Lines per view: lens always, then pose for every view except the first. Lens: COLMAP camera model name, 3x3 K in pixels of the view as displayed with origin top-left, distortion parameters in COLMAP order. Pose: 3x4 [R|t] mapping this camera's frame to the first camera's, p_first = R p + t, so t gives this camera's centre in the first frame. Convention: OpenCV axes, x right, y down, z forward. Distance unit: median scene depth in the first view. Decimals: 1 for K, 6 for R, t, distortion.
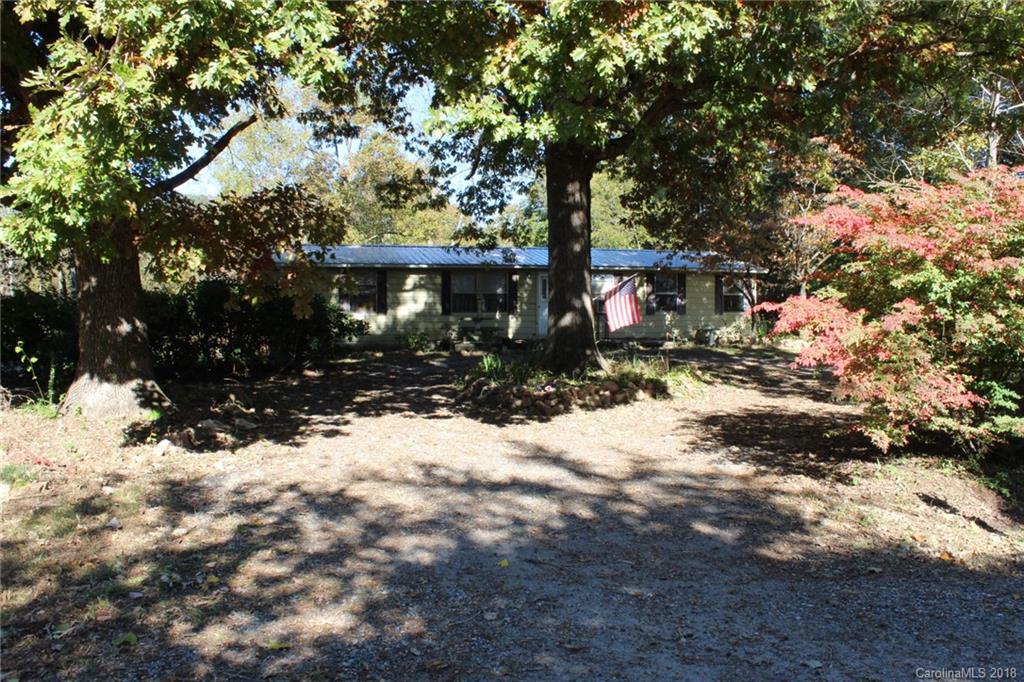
lens RADIAL K [[858.0, 0, 516.6], [0, 858.0, 345.6], [0, 0, 1]] dist [-0.168231, 0.150375]
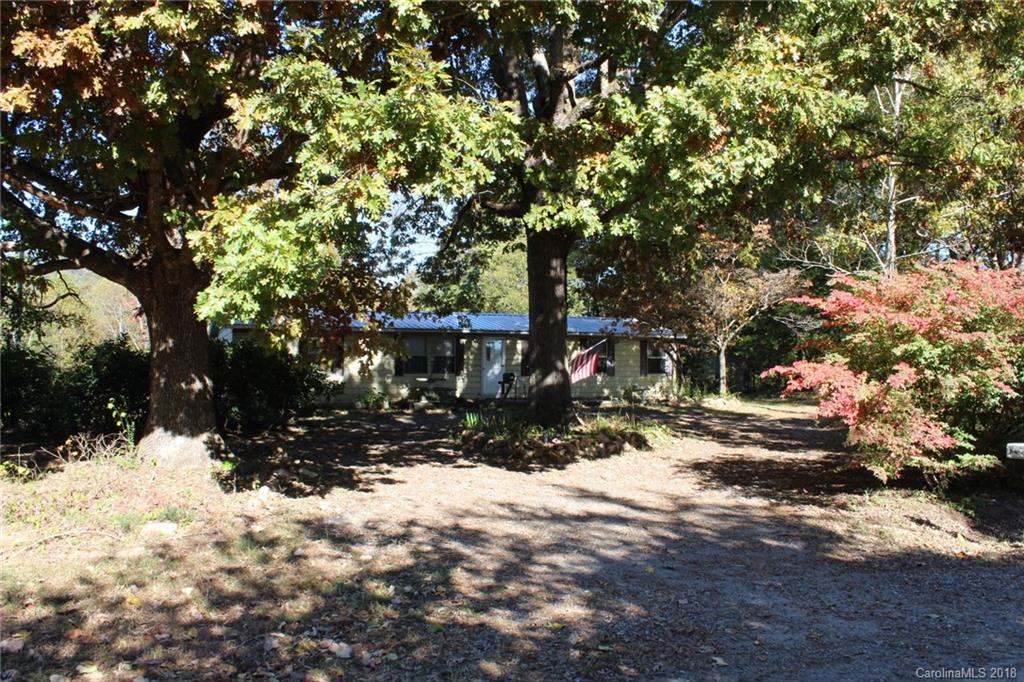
lens RADIAL K [[840.6, 0, 512.0], [0, 840.6, 341.0], [0, 0, 1]] dist [-0.163412, 0.163597]
pose [[0.990756, 0.008775, 0.135374, -0.274044], [0.001691, 0.997030, -0.076998, 0.005748], [-0.135647, 0.076515, 0.987798, -0.162005]]
